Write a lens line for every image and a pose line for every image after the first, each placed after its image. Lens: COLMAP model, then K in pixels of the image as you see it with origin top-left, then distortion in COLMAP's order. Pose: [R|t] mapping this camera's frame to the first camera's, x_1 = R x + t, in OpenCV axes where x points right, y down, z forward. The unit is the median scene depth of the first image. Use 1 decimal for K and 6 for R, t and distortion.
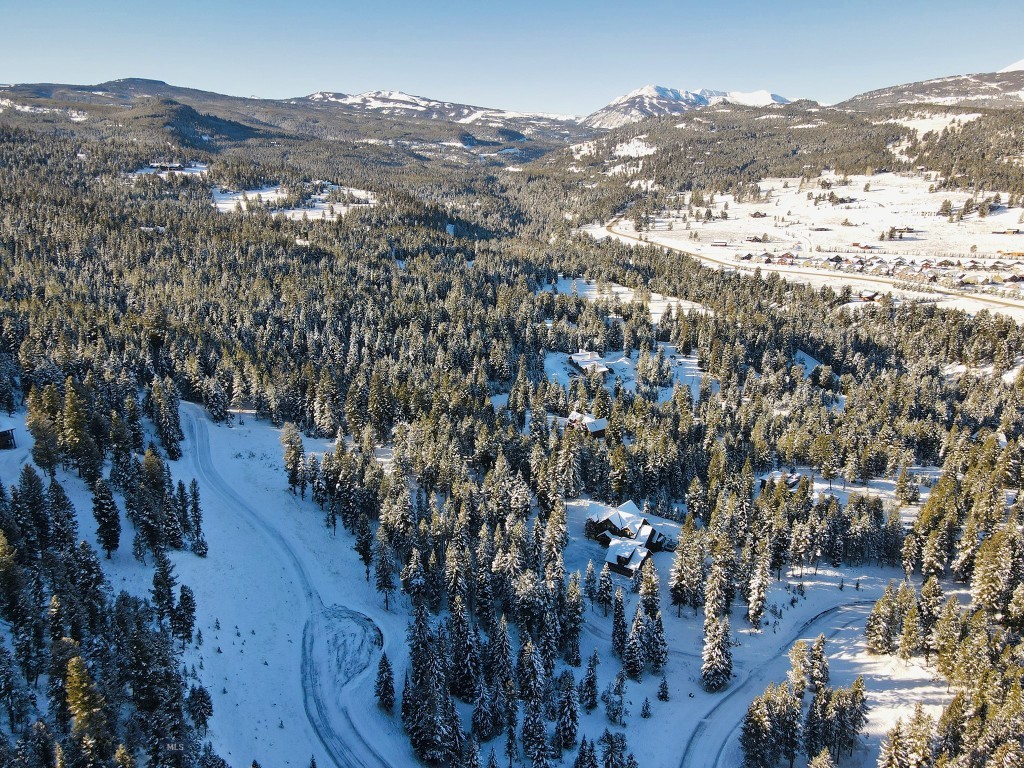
lens RADIAL K [[748.4, 0, 512.0], [0, 748.4, 384.0], [0, 0, 1]] dist [0.012746, 0.010639]
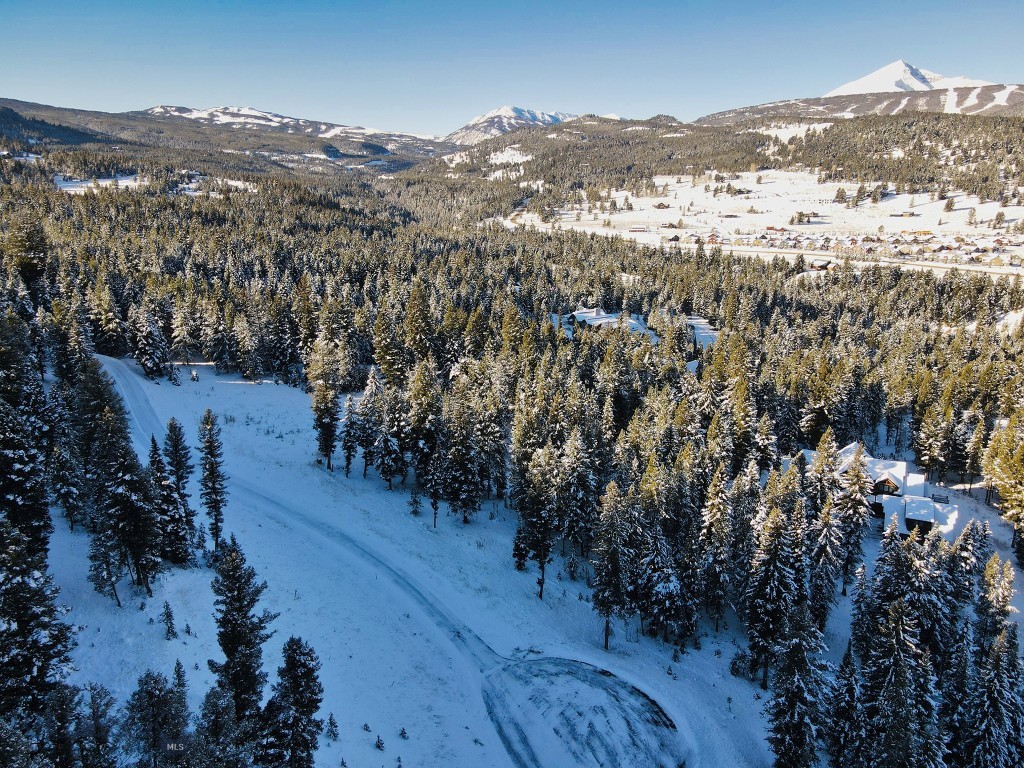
lens RADIAL K [[748.4, 0, 512.0], [0, 748.4, 384.0], [0, 0, 1]] dist [0.012746, 0.010639]
pose [[0.983132, -0.048447, 0.176366, -0.075019], [0.053500, 0.998279, -0.024007, 0.030685], [-0.174899, 0.033038, 0.984032, 0.119358]]
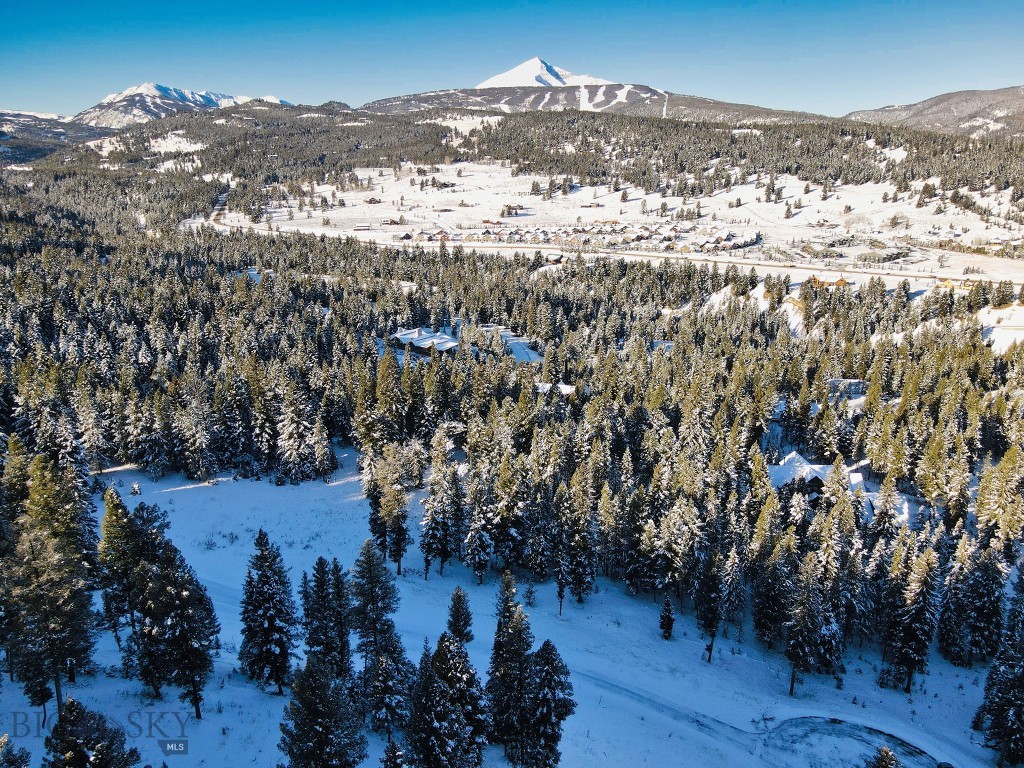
lens RADIAL K [[753.3, 0, 519.1], [0, 753.3, 381.7], [0, 0, 1]] dist [0.002953, 0.004241]
pose [[0.817010, -0.164538, 0.552650, -0.149721], [0.172144, 0.984317, 0.038567, 0.000860], [-0.550329, 0.063626, 0.832520, 0.146972]]
